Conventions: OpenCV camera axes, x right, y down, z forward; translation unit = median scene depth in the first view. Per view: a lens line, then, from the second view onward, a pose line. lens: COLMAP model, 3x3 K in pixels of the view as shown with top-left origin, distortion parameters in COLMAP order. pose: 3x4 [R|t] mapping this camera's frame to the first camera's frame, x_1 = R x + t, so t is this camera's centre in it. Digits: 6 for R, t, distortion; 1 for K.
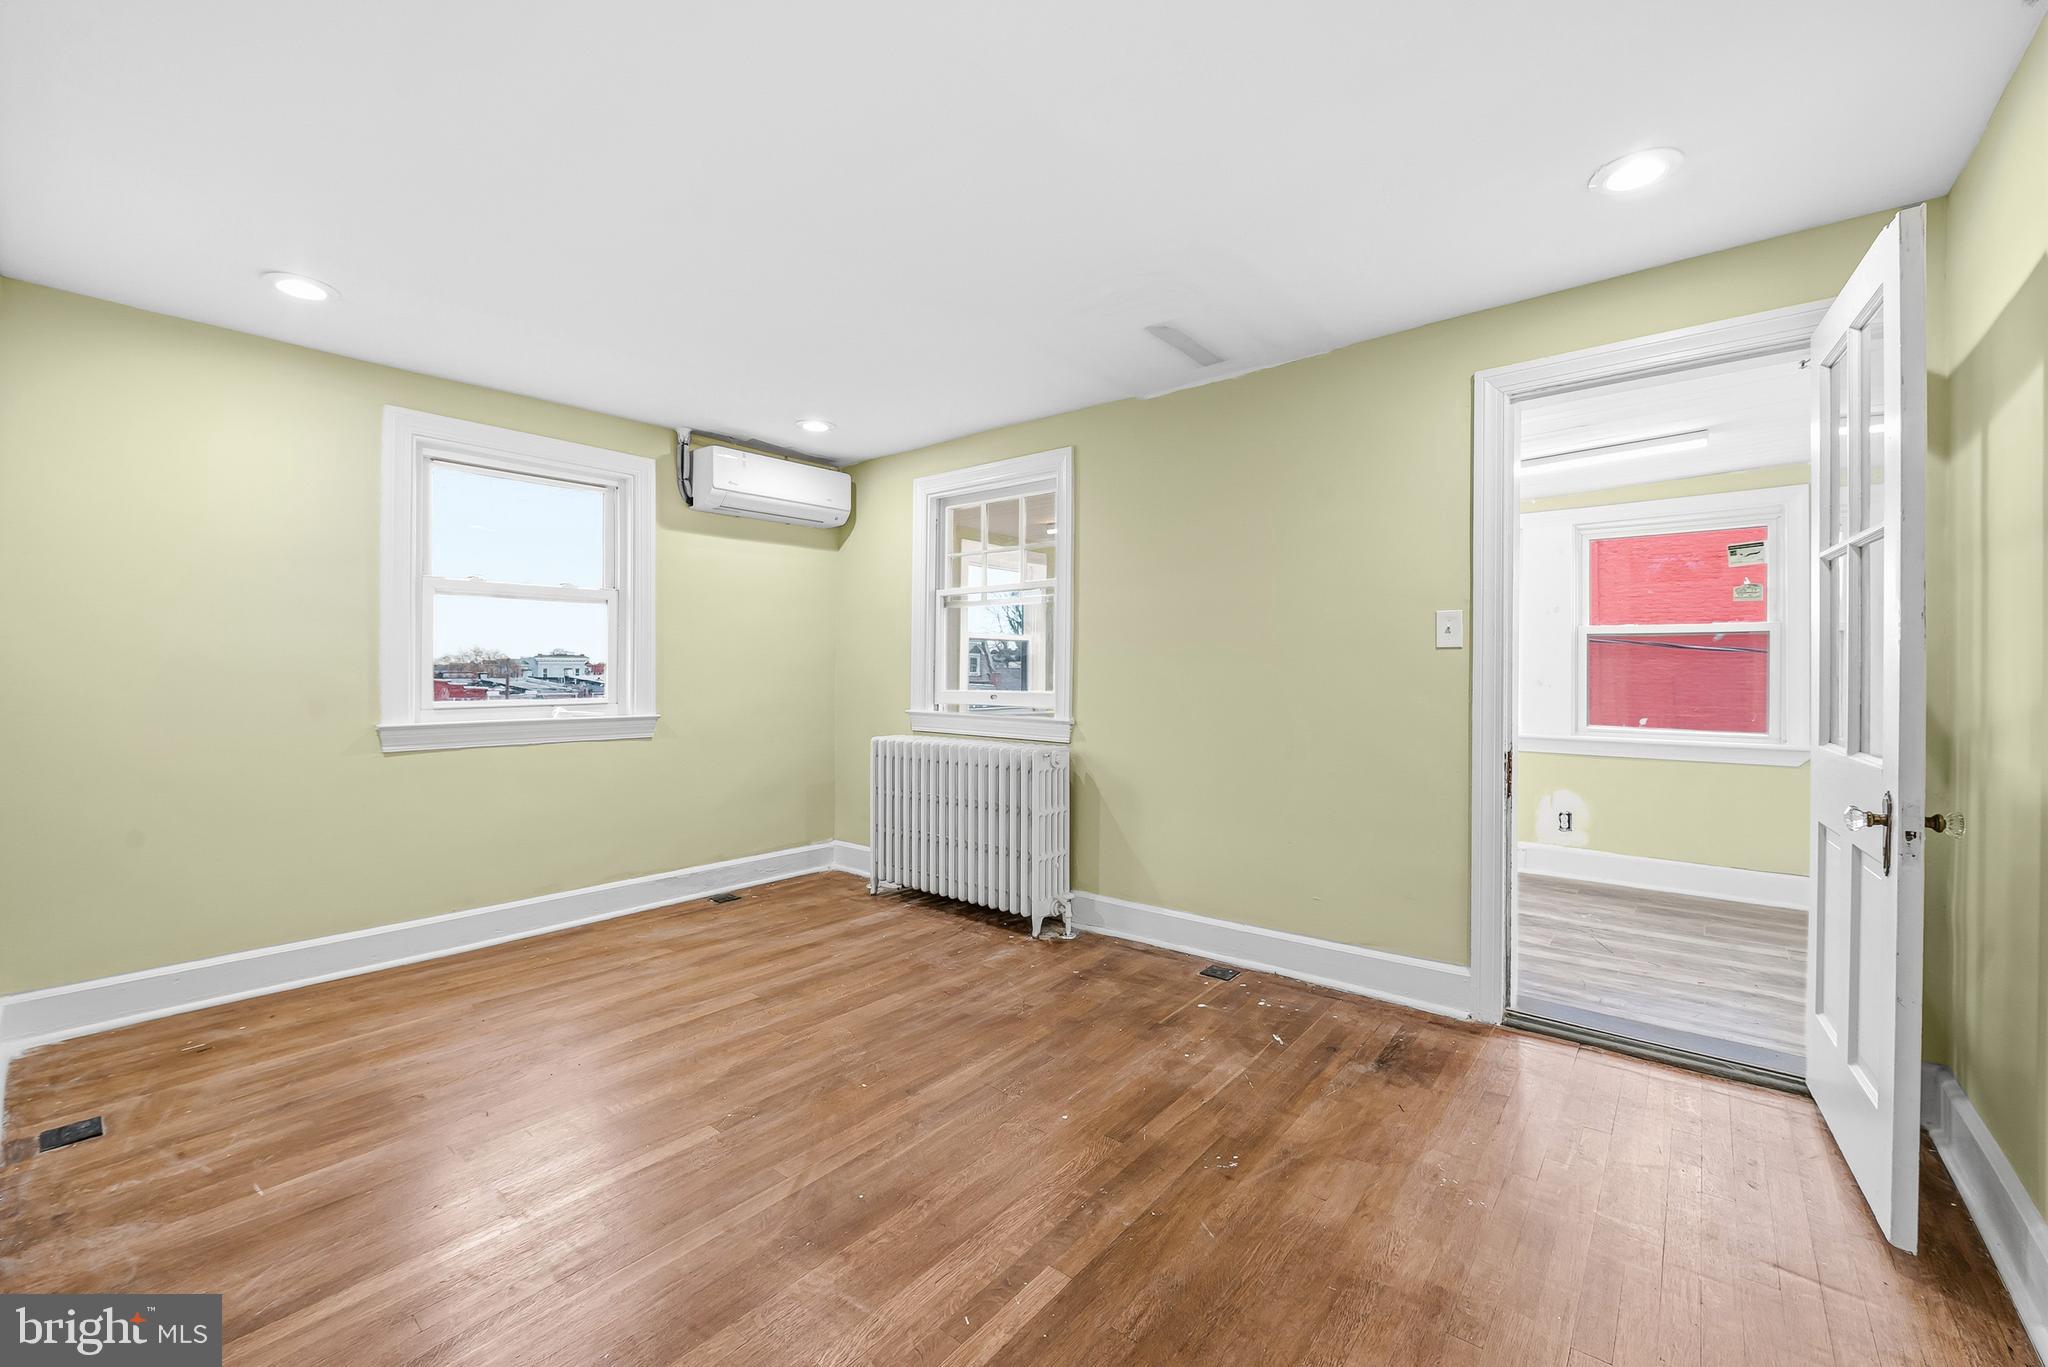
lens RADIAL K [[821.9, 0, 1035.2], [0, 821.9, 683.1], [0, 0, 1]] dist [-0.004304, -0.000046]
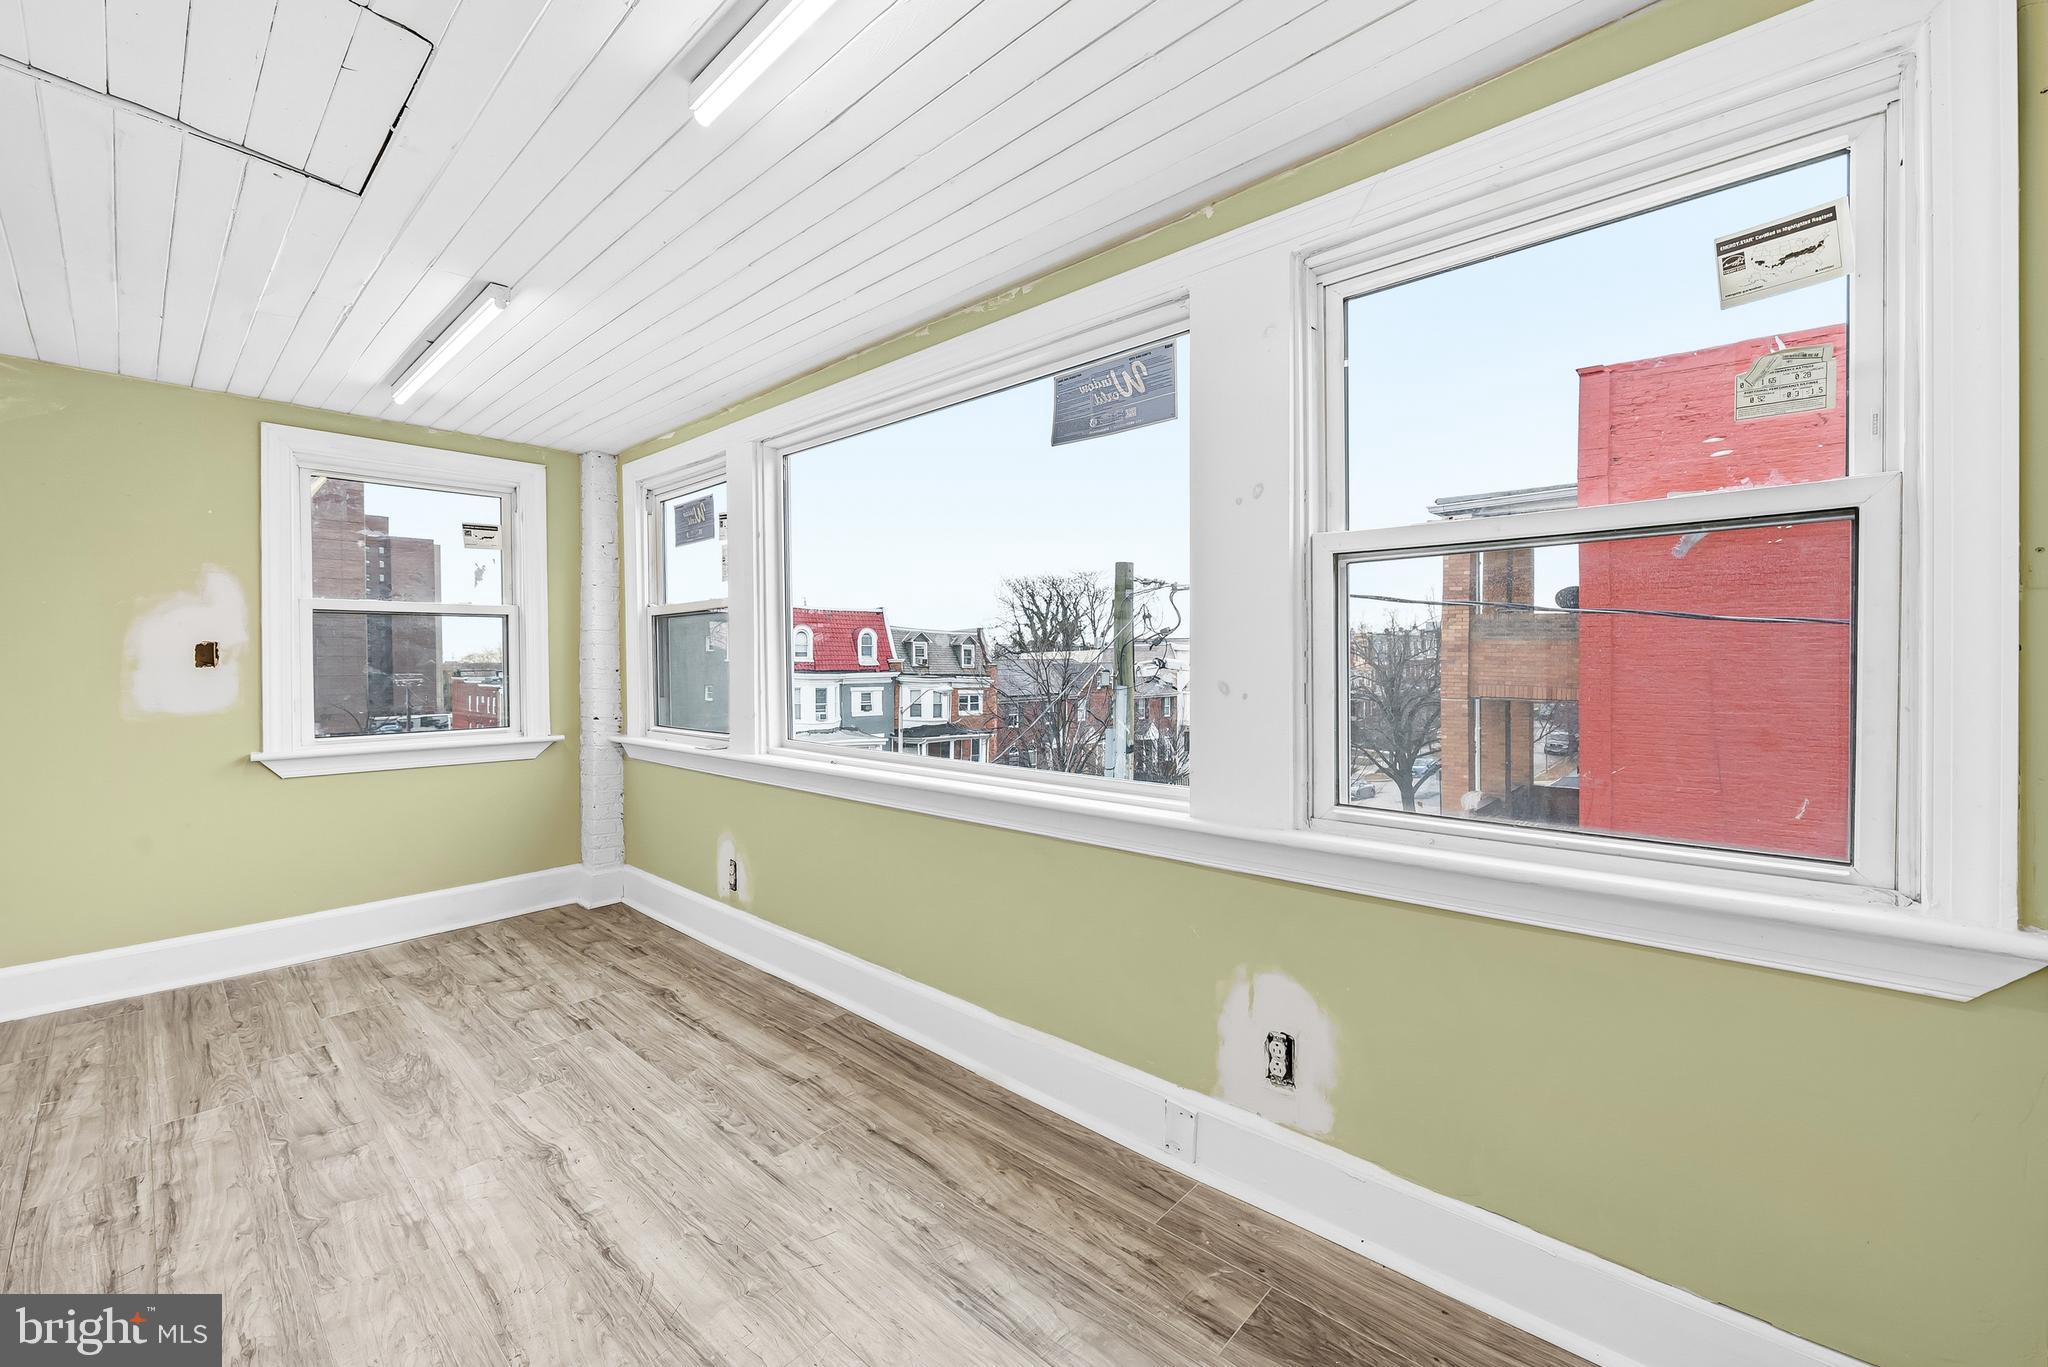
lens RADIAL K [[821.9, 0, 1035.2], [0, 821.9, 683.1], [0, 0, 1]] dist [-0.004304, -0.000046]
pose [[0.998809, -0.013193, -0.046984, 0.559620], [0.013727, 0.999844, 0.011073, -0.007600], [0.046830, -0.011705, 0.998834, 0.630487]]
